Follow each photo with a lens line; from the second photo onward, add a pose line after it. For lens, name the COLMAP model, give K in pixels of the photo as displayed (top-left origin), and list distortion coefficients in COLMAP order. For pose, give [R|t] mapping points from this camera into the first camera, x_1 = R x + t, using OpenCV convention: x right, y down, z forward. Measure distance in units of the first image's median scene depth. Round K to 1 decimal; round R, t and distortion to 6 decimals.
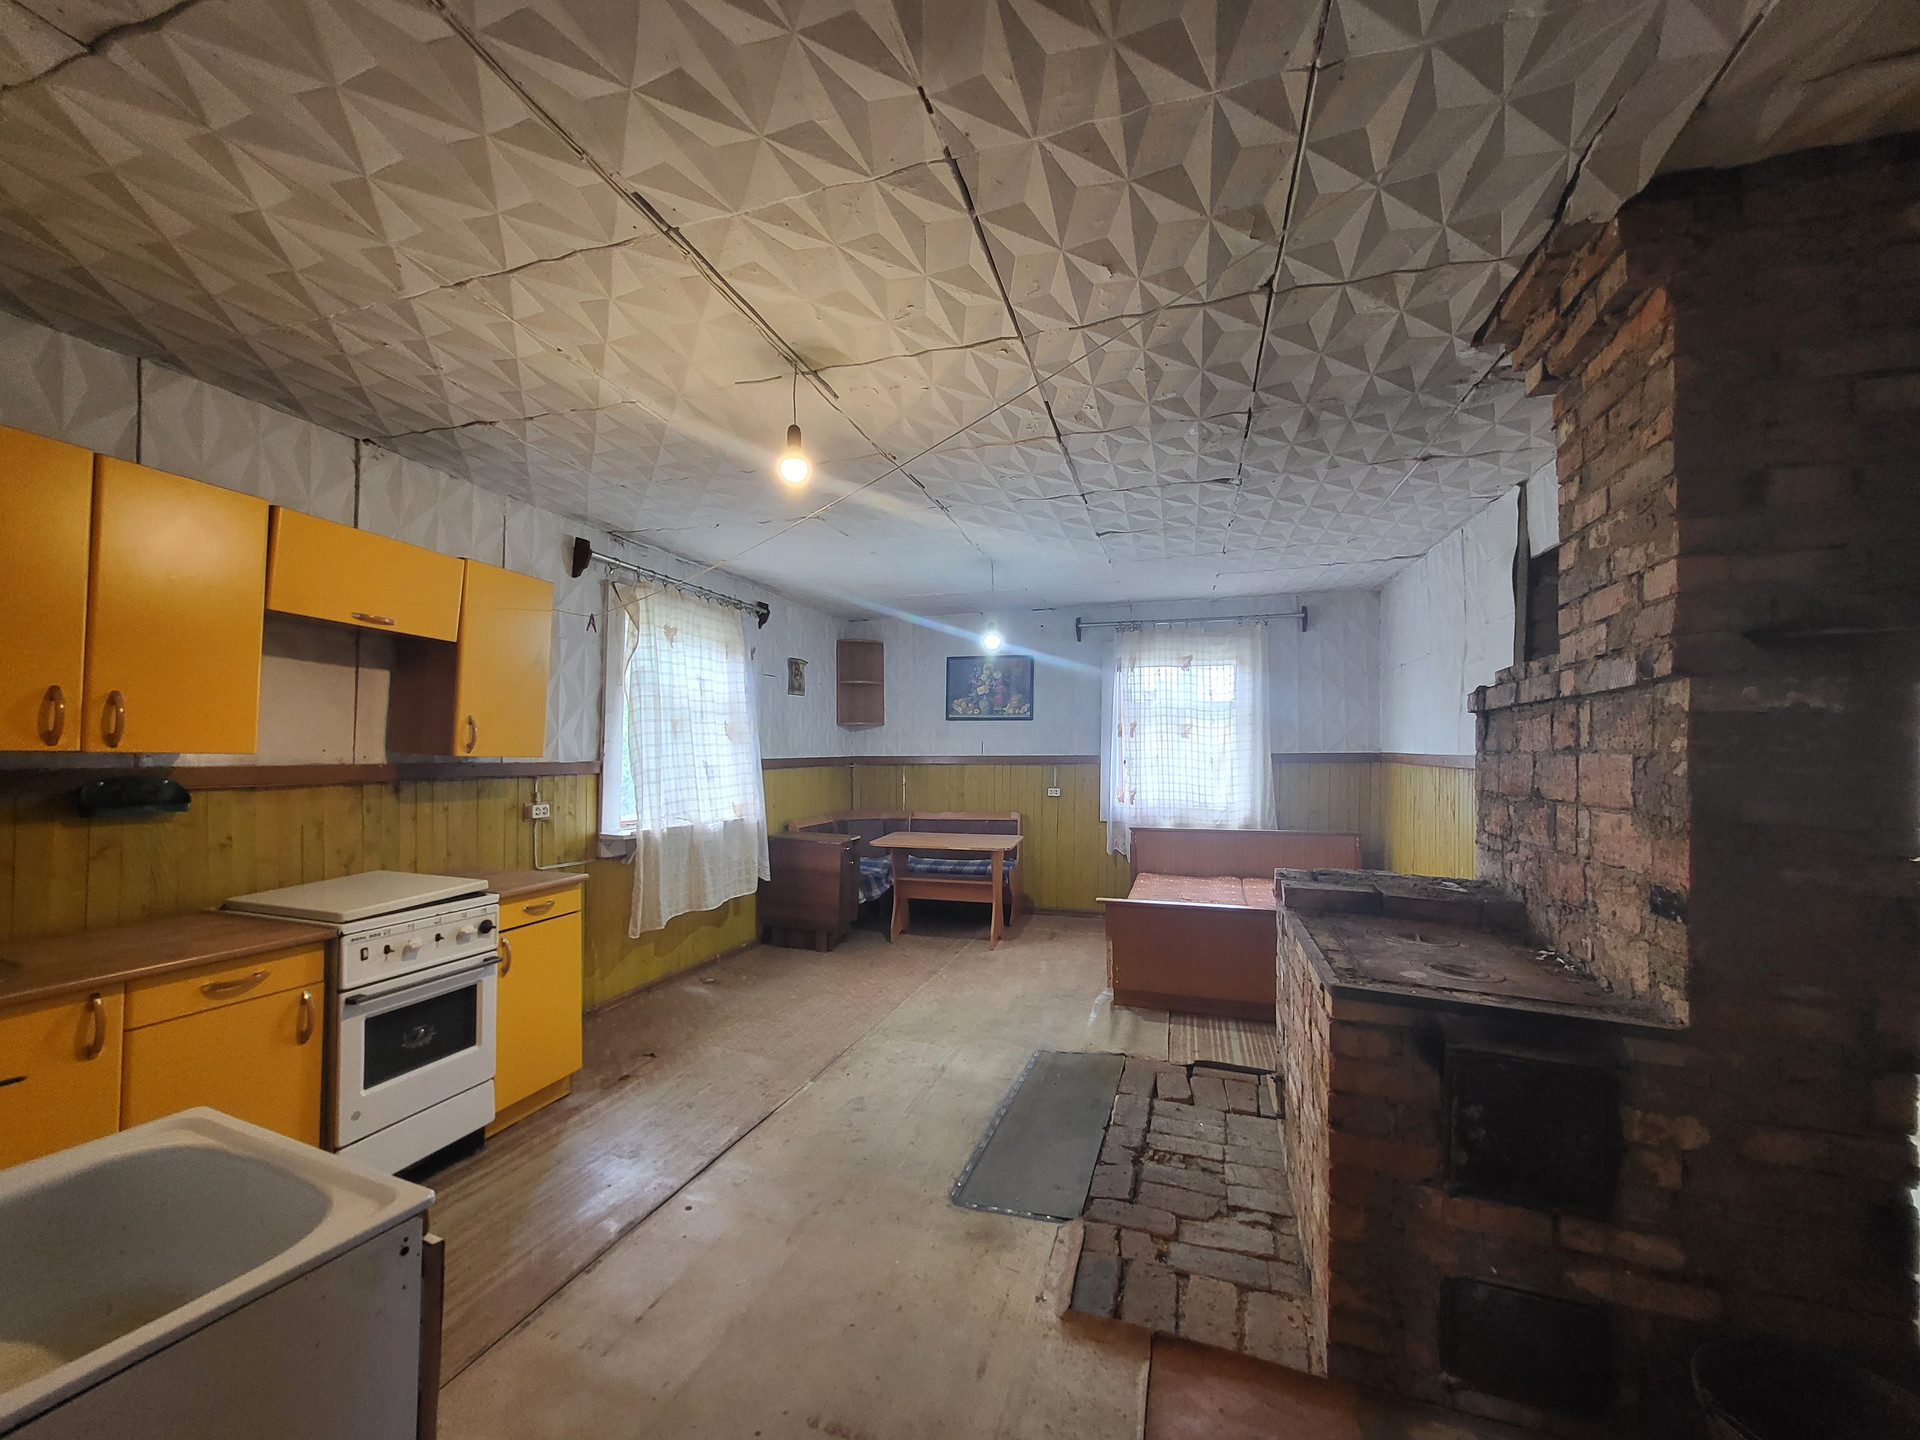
lens RADIAL K [[765.8, 0, 944.3], [0, 765.8, 748.8], [0, 0, 1]] dist [0.000386, -0.000172]
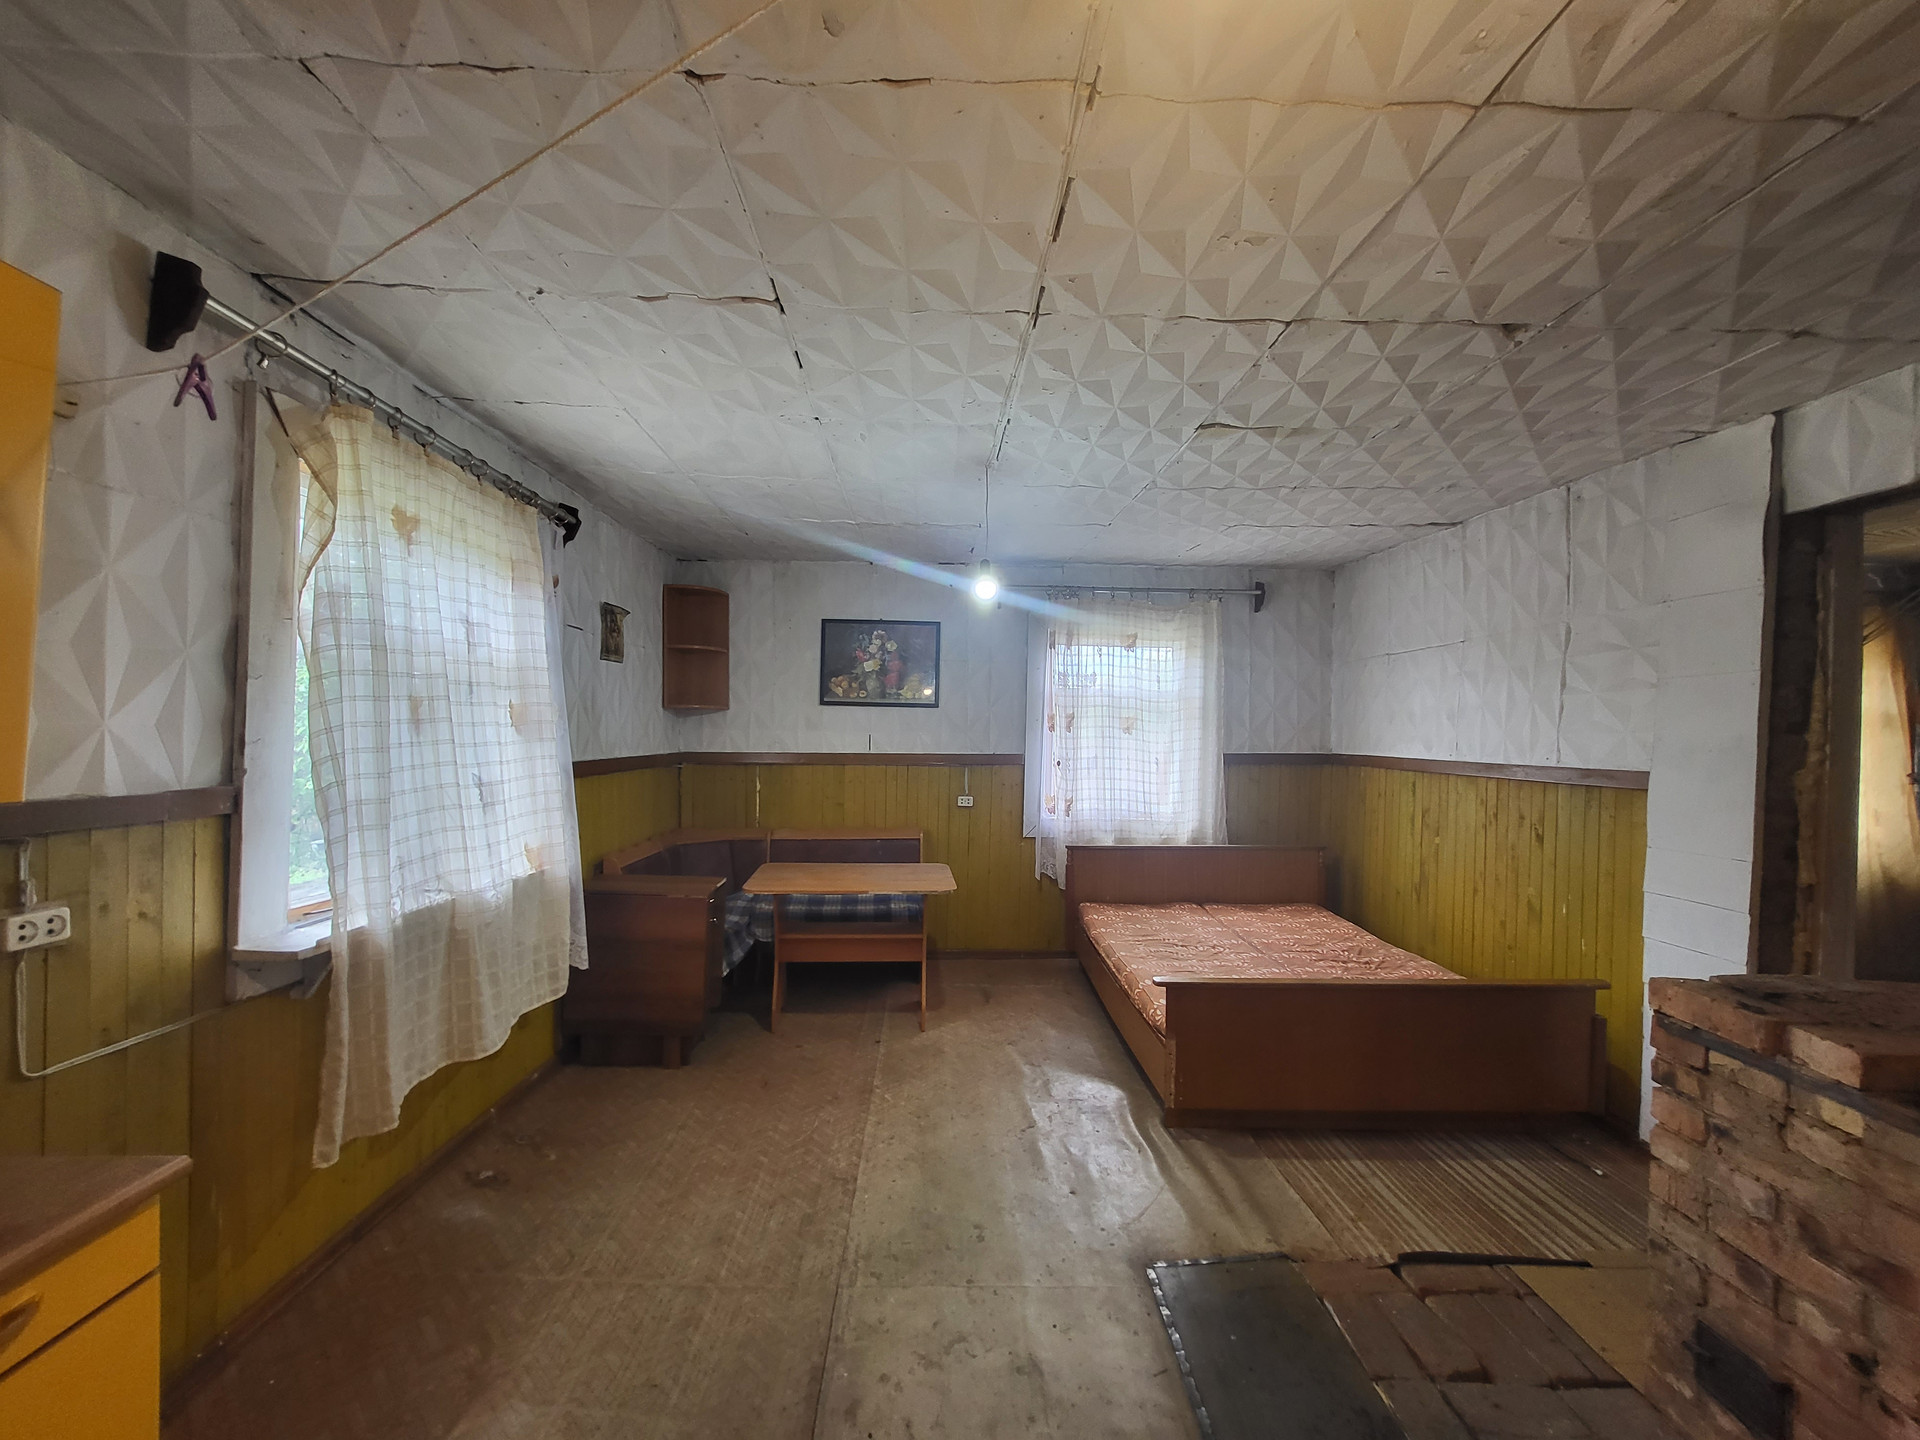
lens RADIAL K [[751.2, 0, 938.3], [0, 751.2, 744.7], [0, 0, 1]] dist [0.004209, -0.001424]
pose [[0.946280, 0.005902, 0.323294, -0.184650], [-0.012071, 0.999781, 0.017078, -0.018775], [-0.323122, -0.020063, 0.946145, 0.412651]]
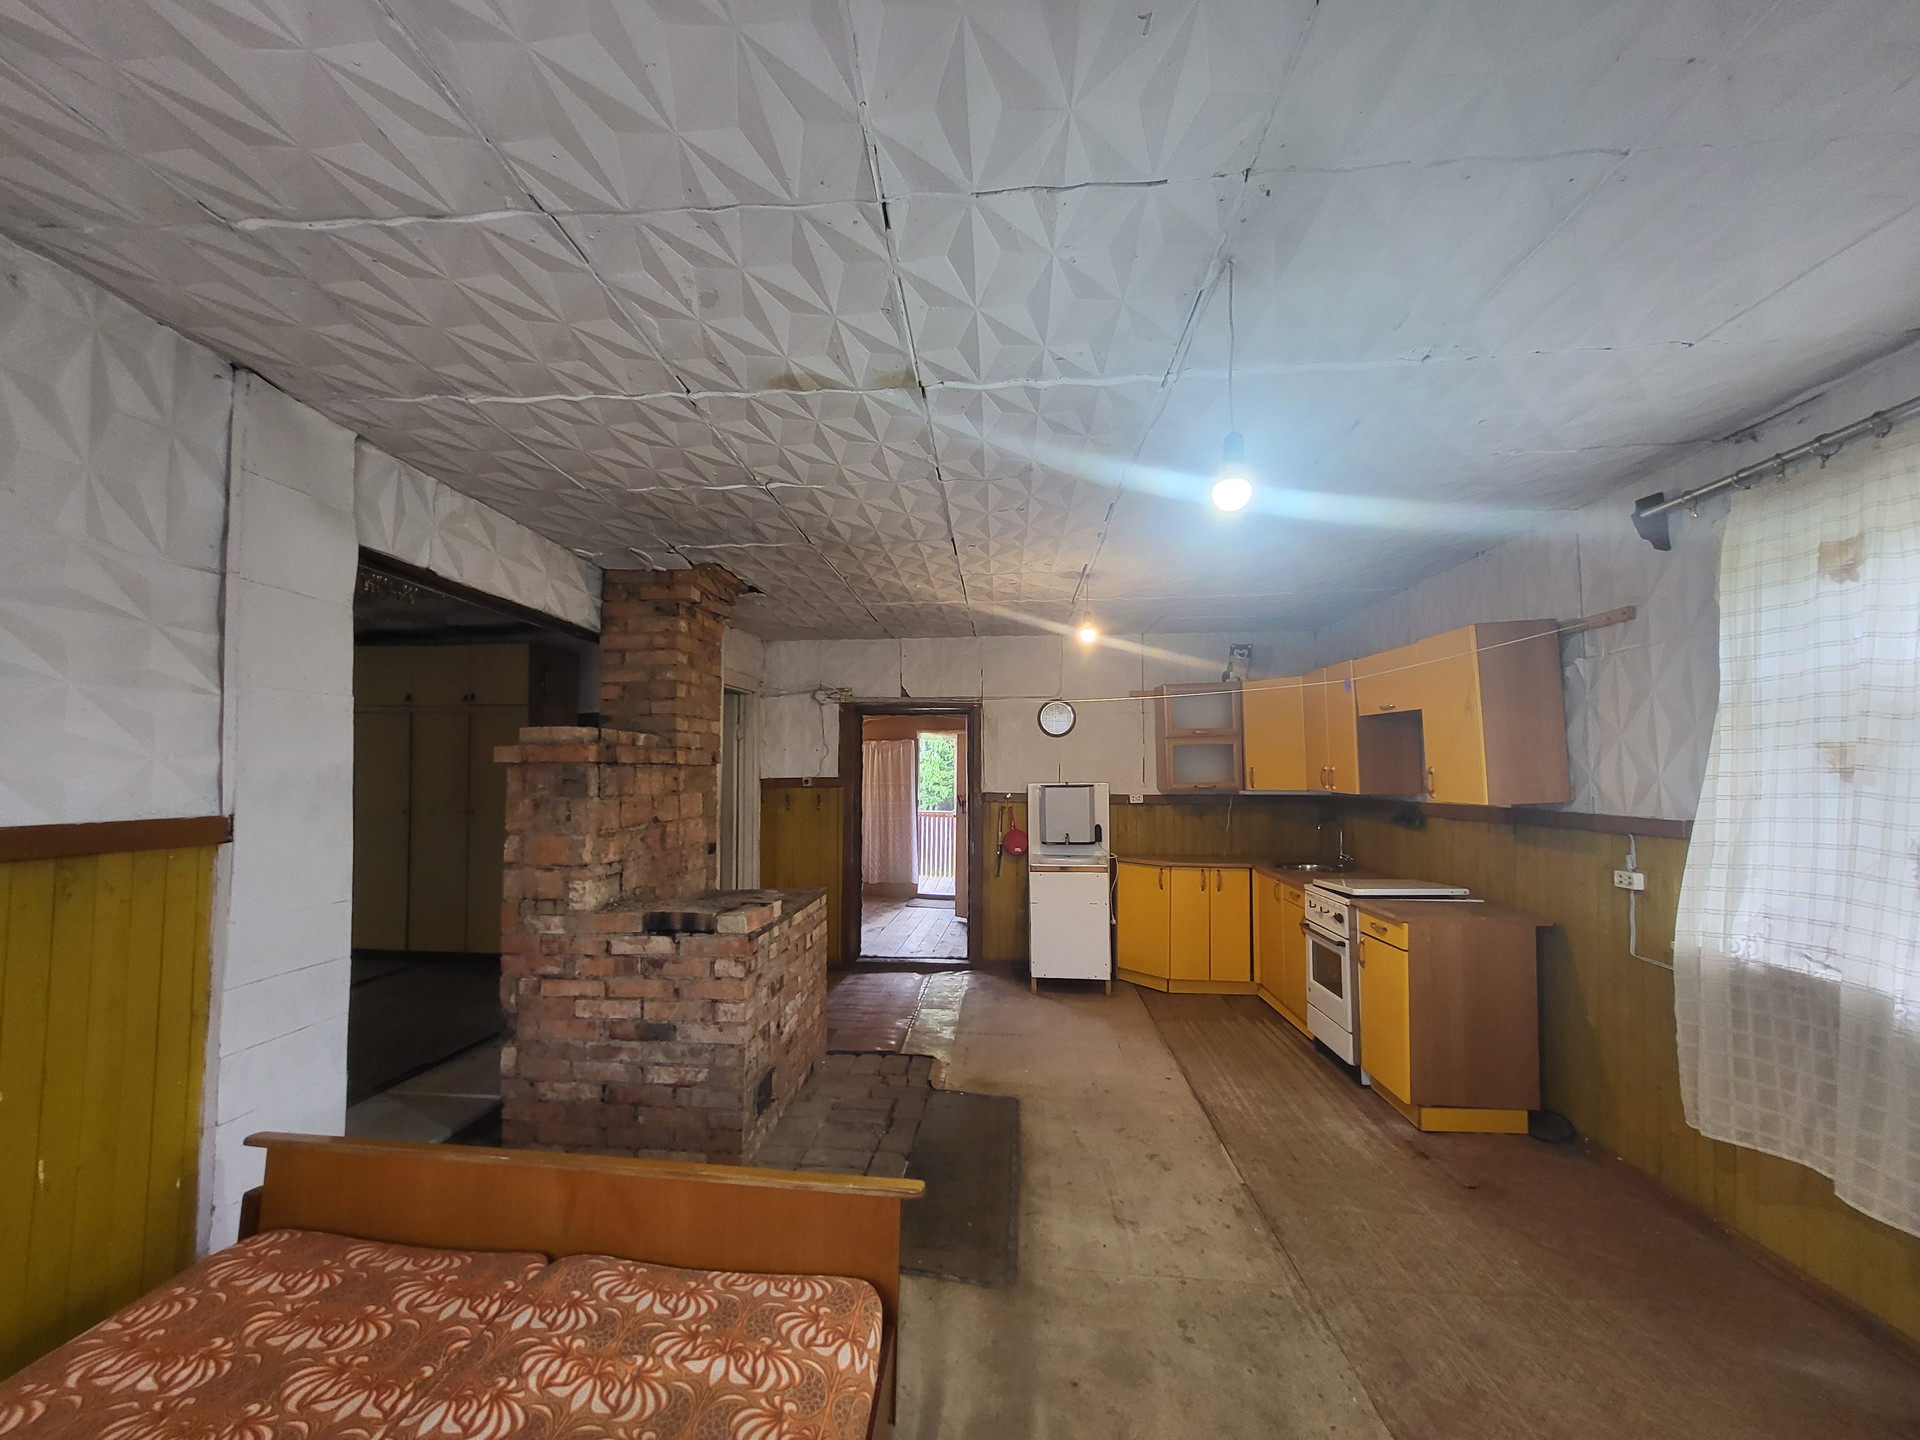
lens RADIAL K [[751.2, 0, 938.3], [0, 751.2, 744.7], [0, 0, 1]] dist [0.004209, -0.001424]
pose [[-0.974168, -0.013427, -0.225425, 0.267636], [-0.003778, 0.999060, -0.043181, -0.015414], [0.225793, -0.041214, -0.973303, 1.316798]]
